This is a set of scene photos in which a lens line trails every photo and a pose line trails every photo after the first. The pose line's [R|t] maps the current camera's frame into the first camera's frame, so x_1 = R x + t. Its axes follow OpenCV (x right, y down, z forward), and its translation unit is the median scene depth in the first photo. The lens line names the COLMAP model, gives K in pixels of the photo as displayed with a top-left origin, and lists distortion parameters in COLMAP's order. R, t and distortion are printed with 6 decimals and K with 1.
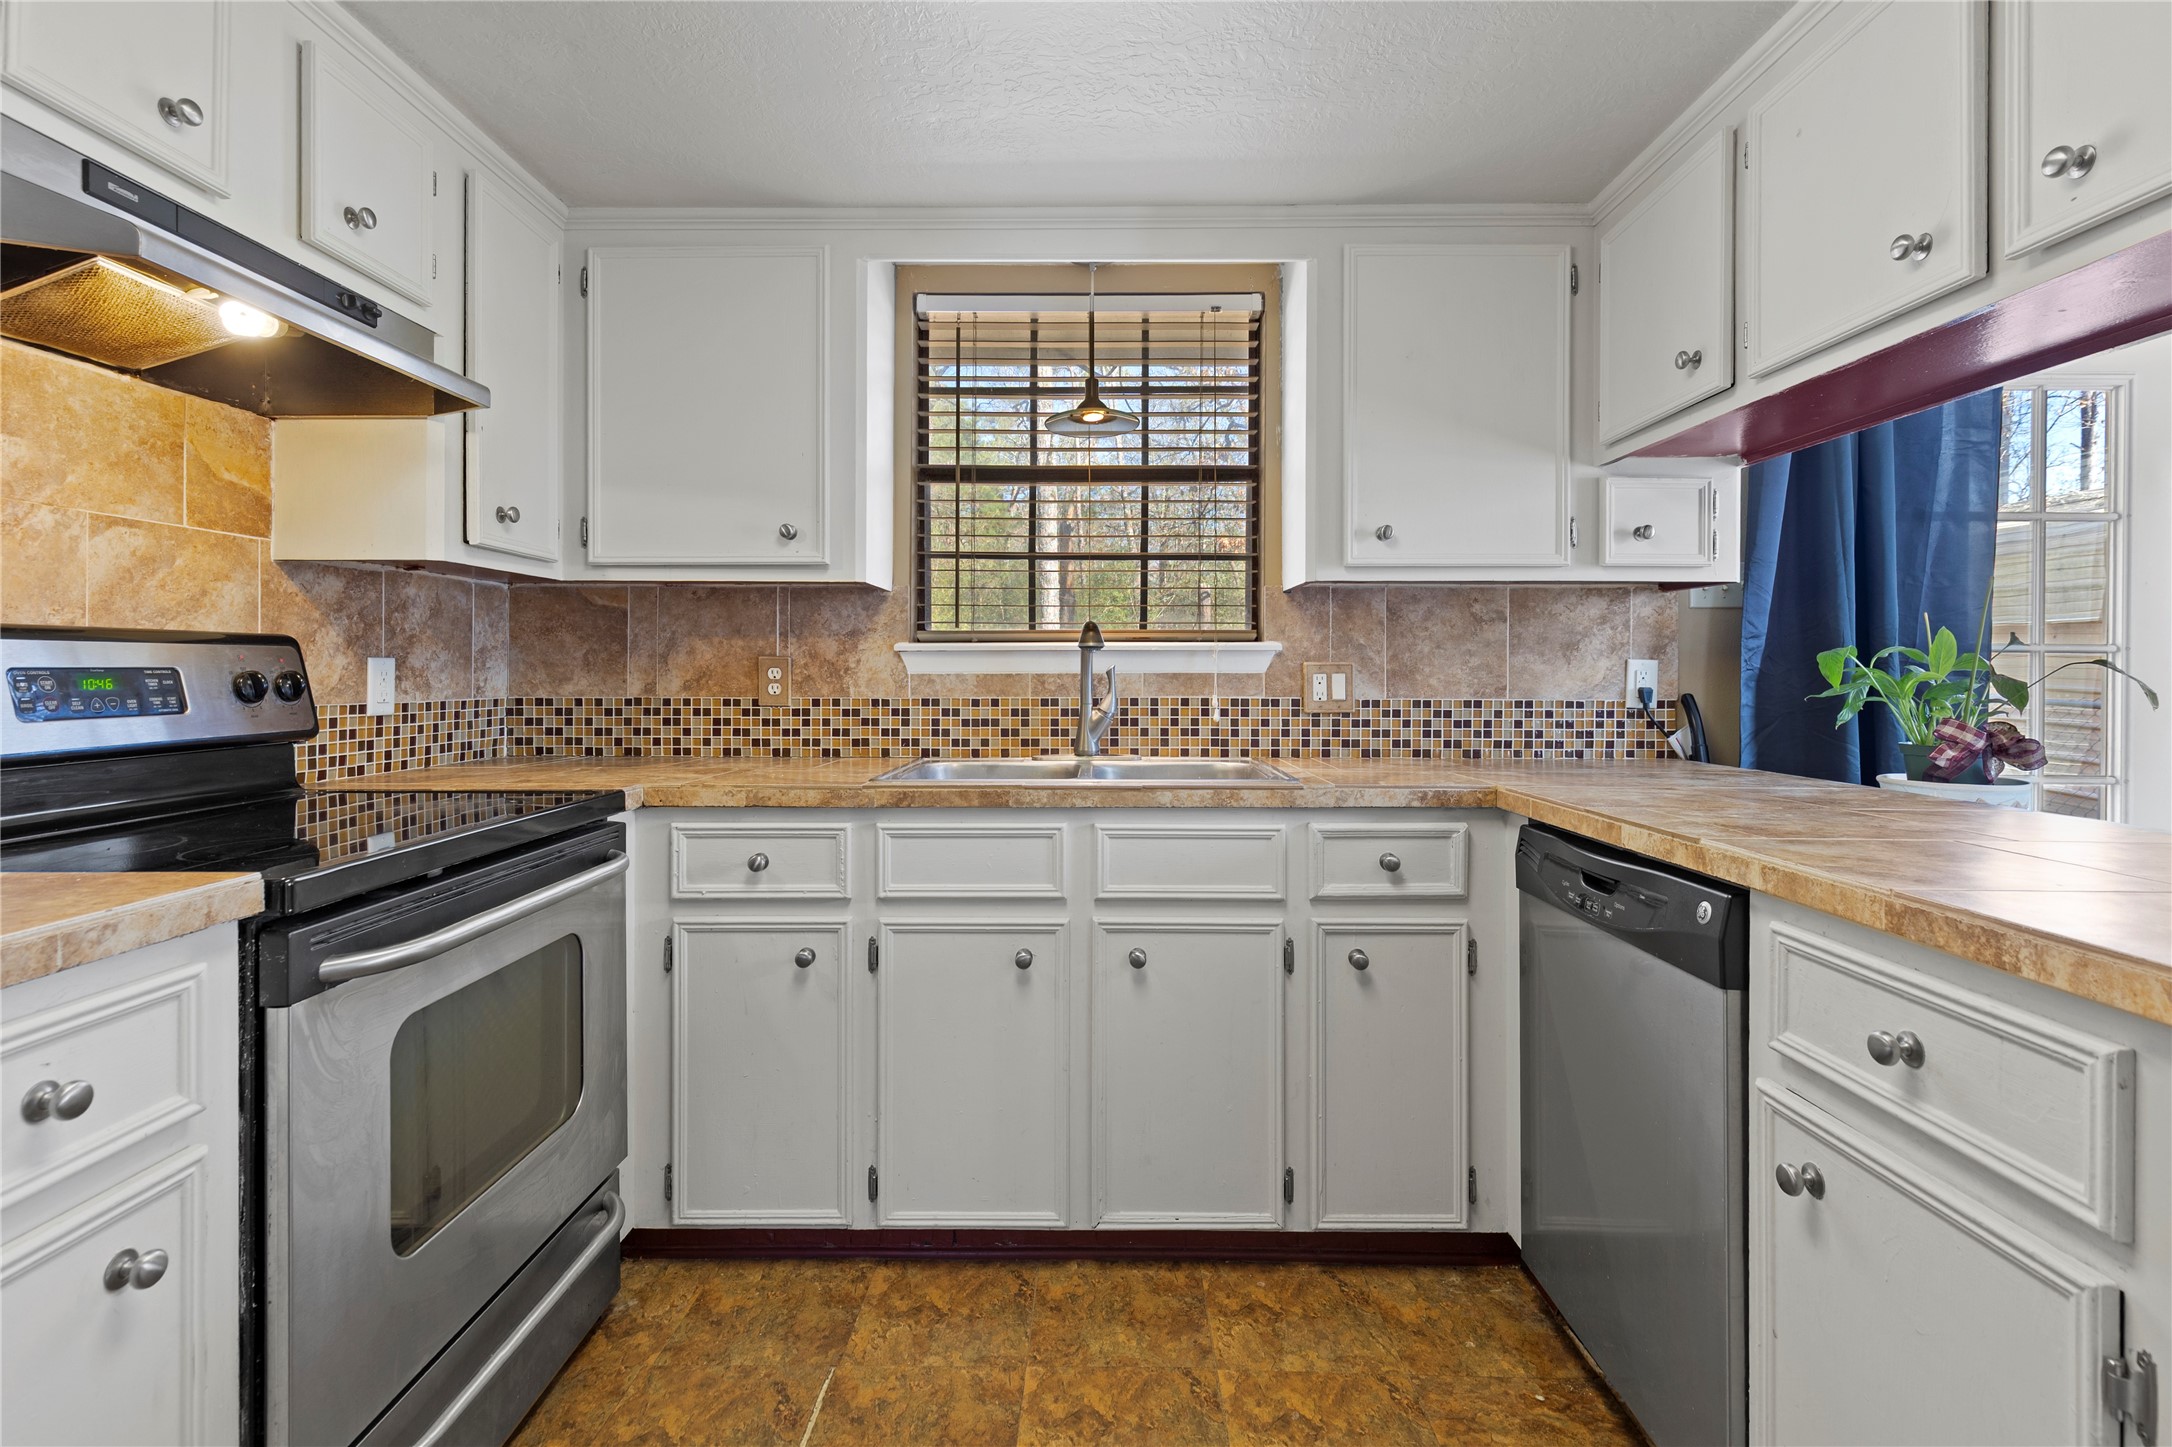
lens RADIAL K [[1014.2, 0, 1088.0], [0, 1014.2, 716.5], [0, 0, 1]] dist [0.002881, -0.000464]
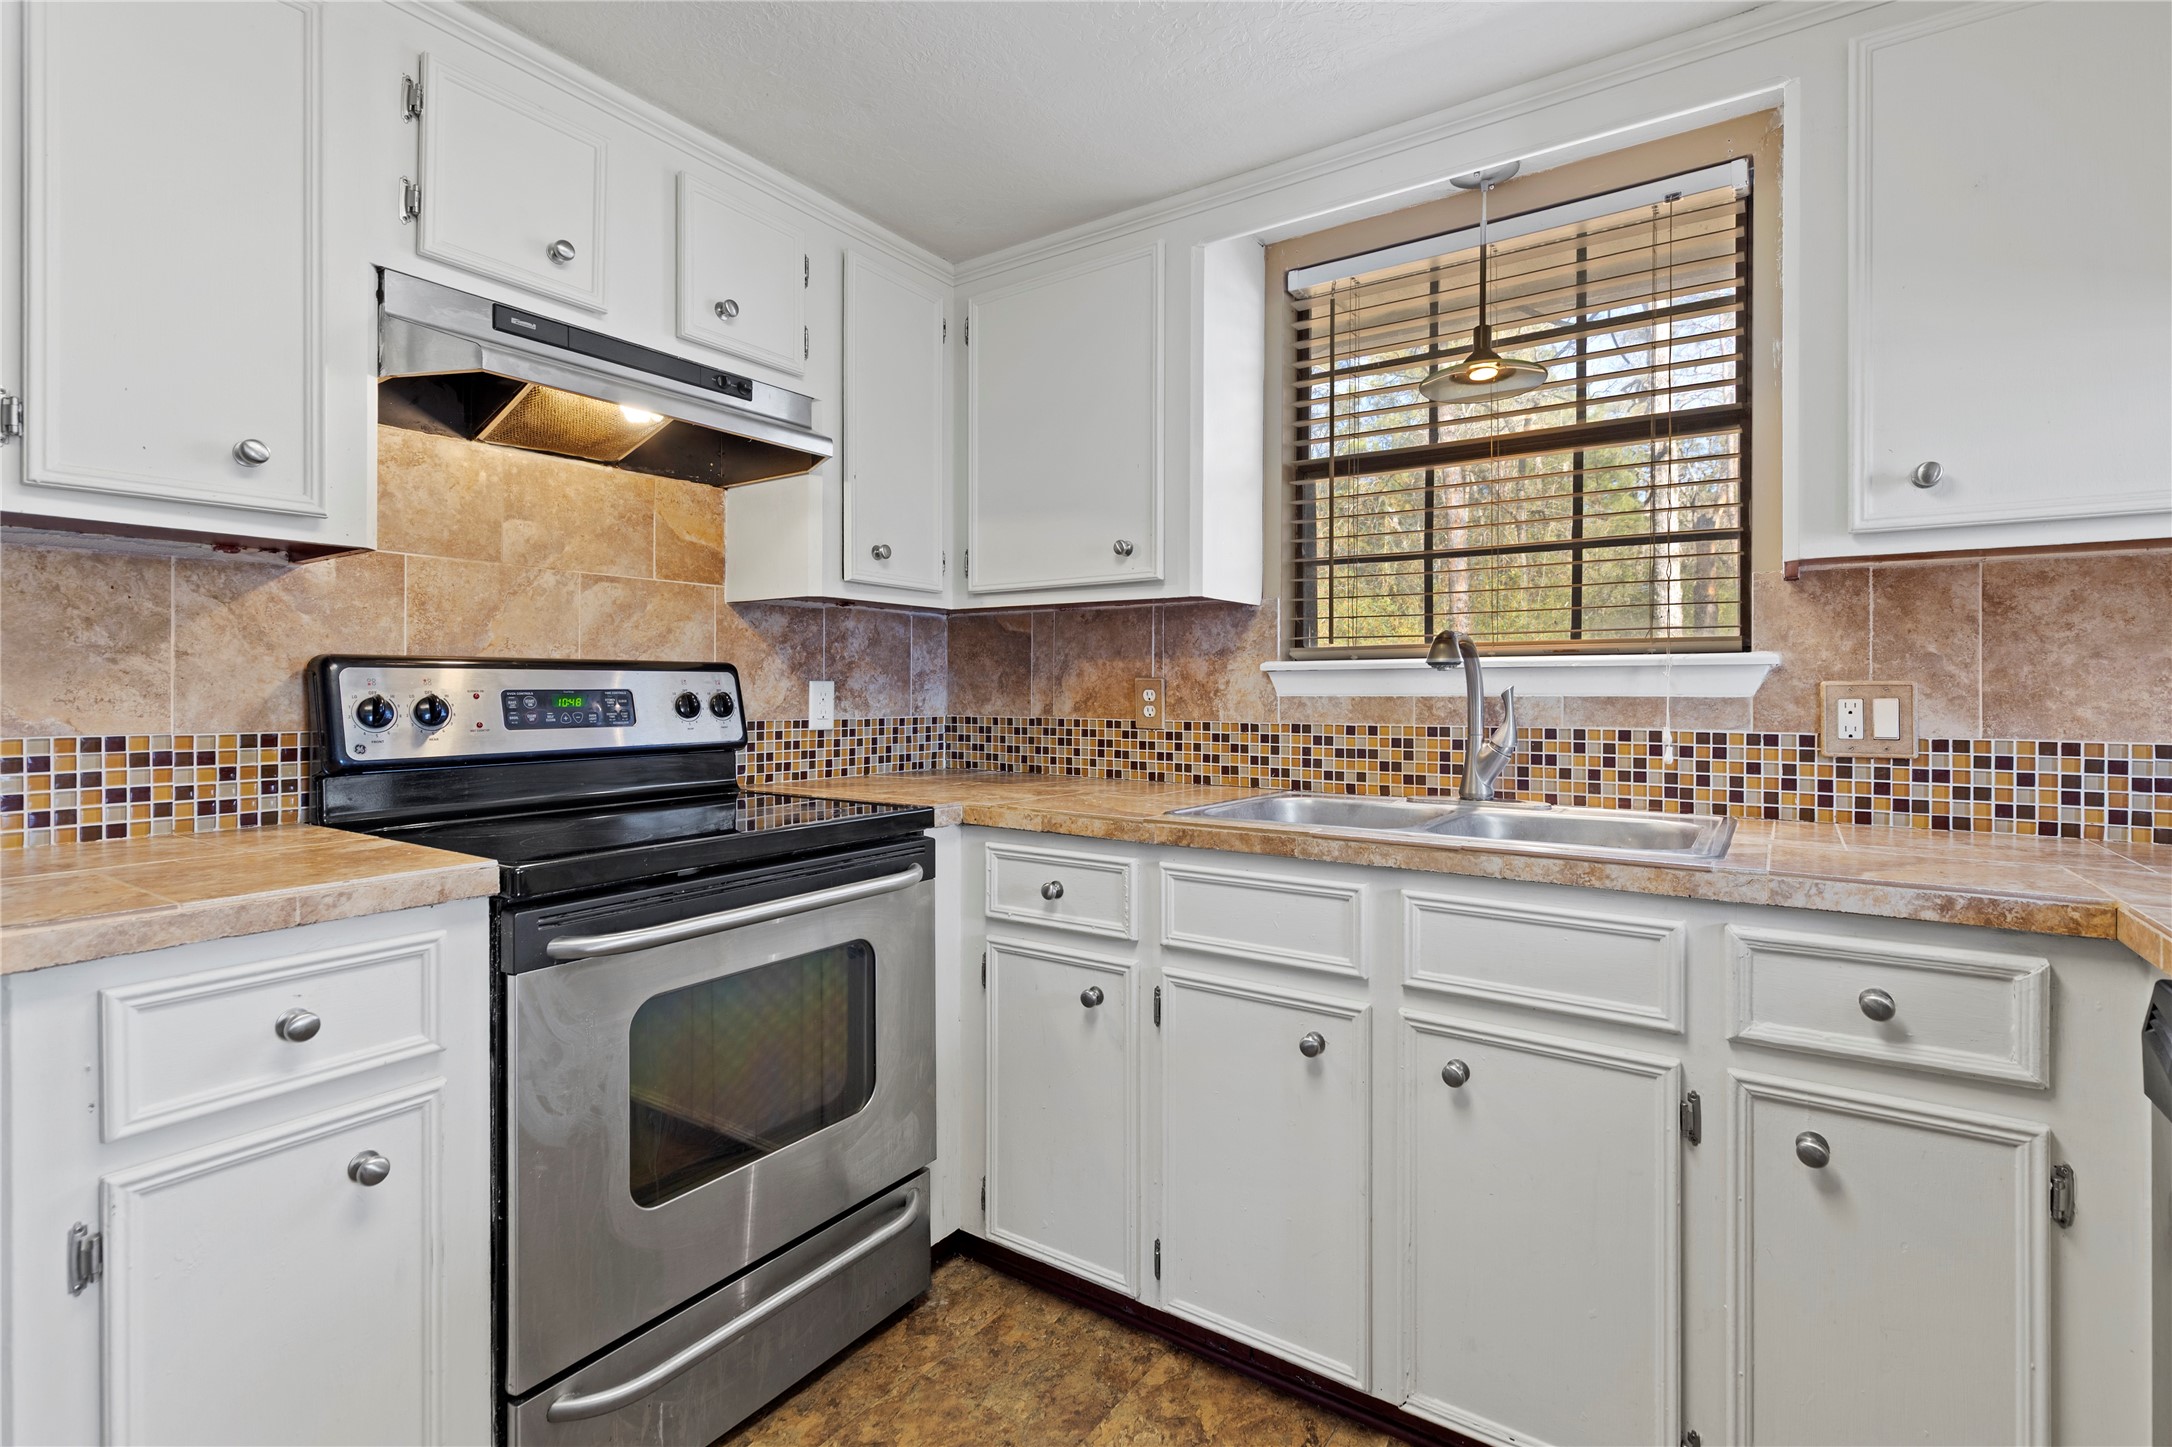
lens RADIAL K [[1008.9, 0, 1086.0], [0, 1008.9, 723.5], [0, 0, 1]] dist [0.003428, -0.000616]
pose [[0.829443, 0.019172, -0.558262, 0.190136], [-0.026393, 0.999640, -0.004884, -0.009490], [0.557968, 0.018785, 0.829650, 0.173411]]
